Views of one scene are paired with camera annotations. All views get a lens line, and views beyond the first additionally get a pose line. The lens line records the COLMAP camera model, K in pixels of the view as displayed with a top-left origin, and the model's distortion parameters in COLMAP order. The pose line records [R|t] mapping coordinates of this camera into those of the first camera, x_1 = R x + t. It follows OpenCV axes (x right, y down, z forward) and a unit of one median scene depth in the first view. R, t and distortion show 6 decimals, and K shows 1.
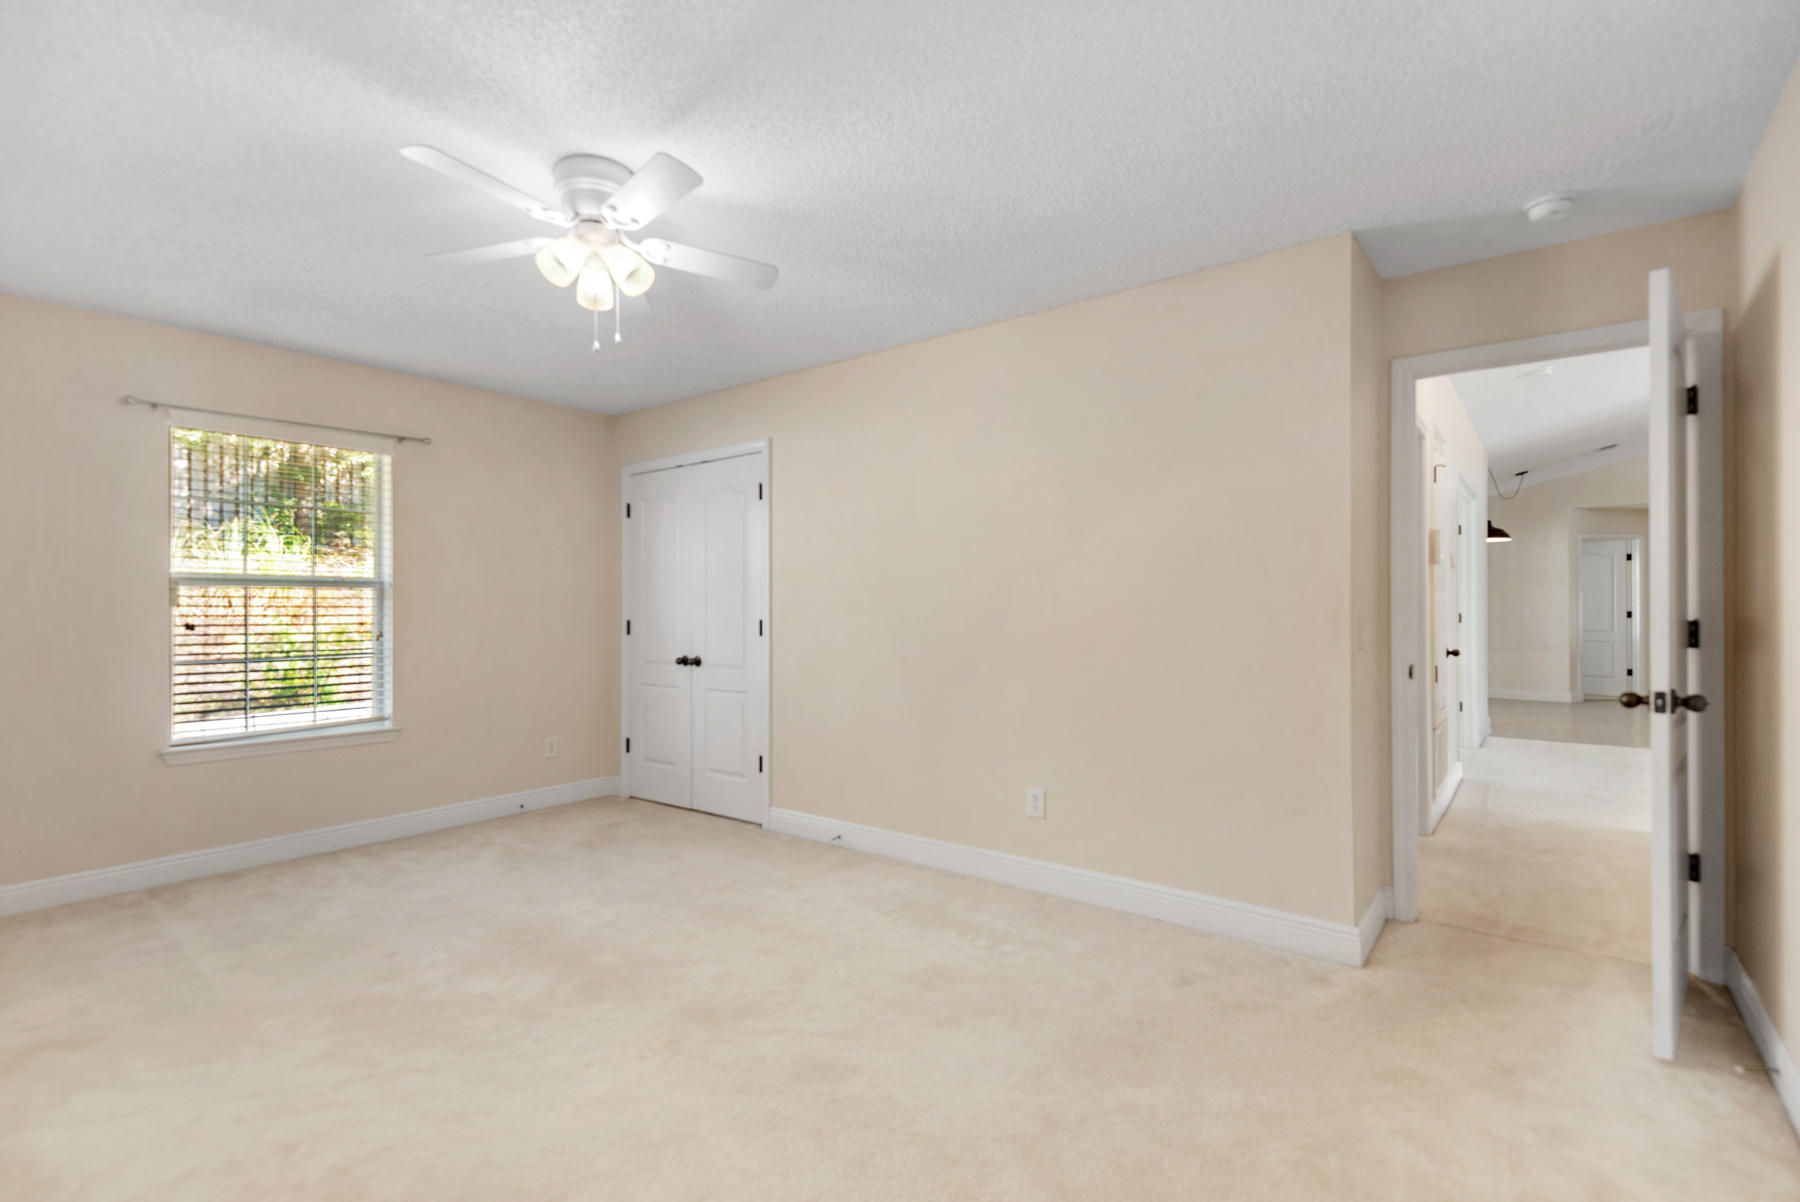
lens RADIAL K [[834.5, 0, 902.8], [0, 834.5, 606.1], [0, 0, 1]] dist [0.036545, -0.014891]
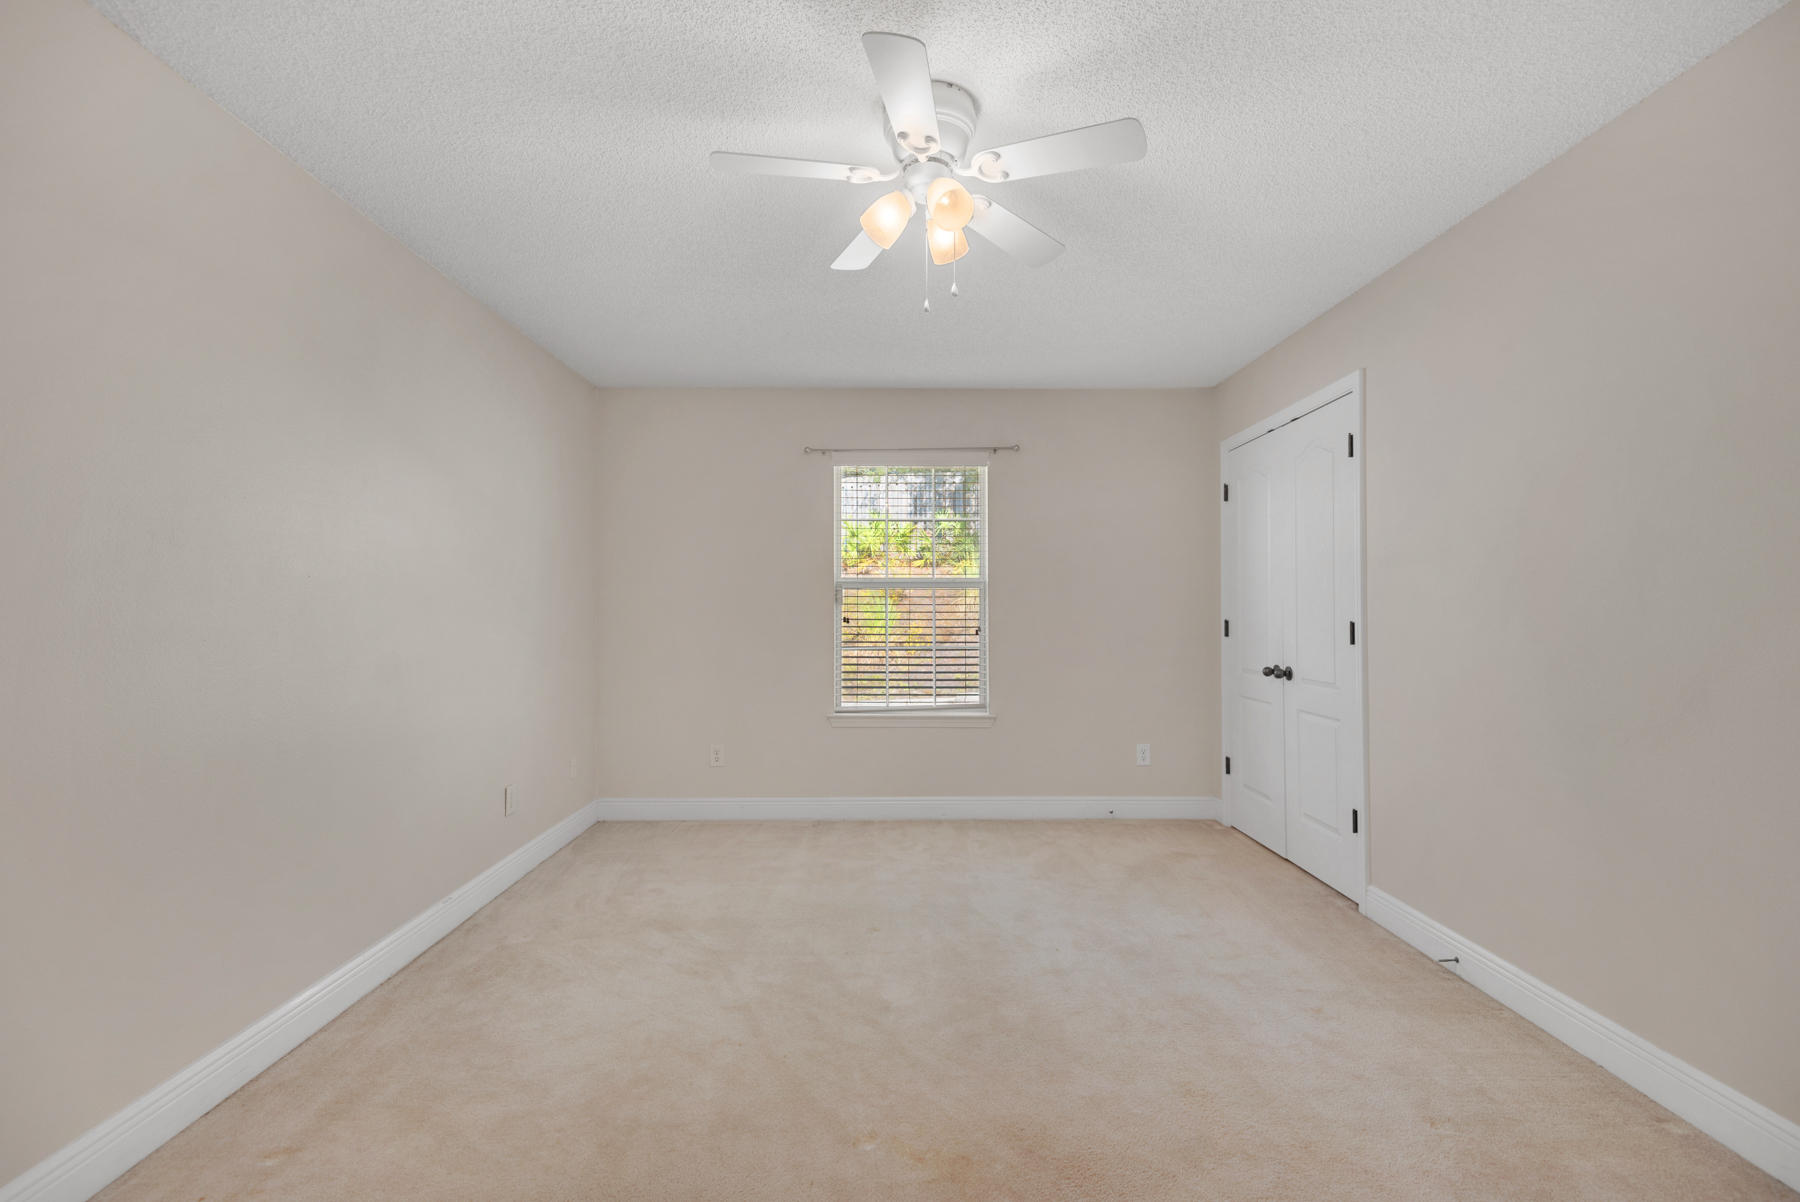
lens RADIAL K [[827.4, 0, 900.1], [0, 827.4, 597.3], [0, 0, 1]] dist [0.036445, 0.000050]
pose [[0.620678, -0.009075, -0.784013, 0.161242], [-0.000048, 0.999933, -0.011612, 0.003849], [0.784065, 0.007245, 0.620636, 0.244501]]
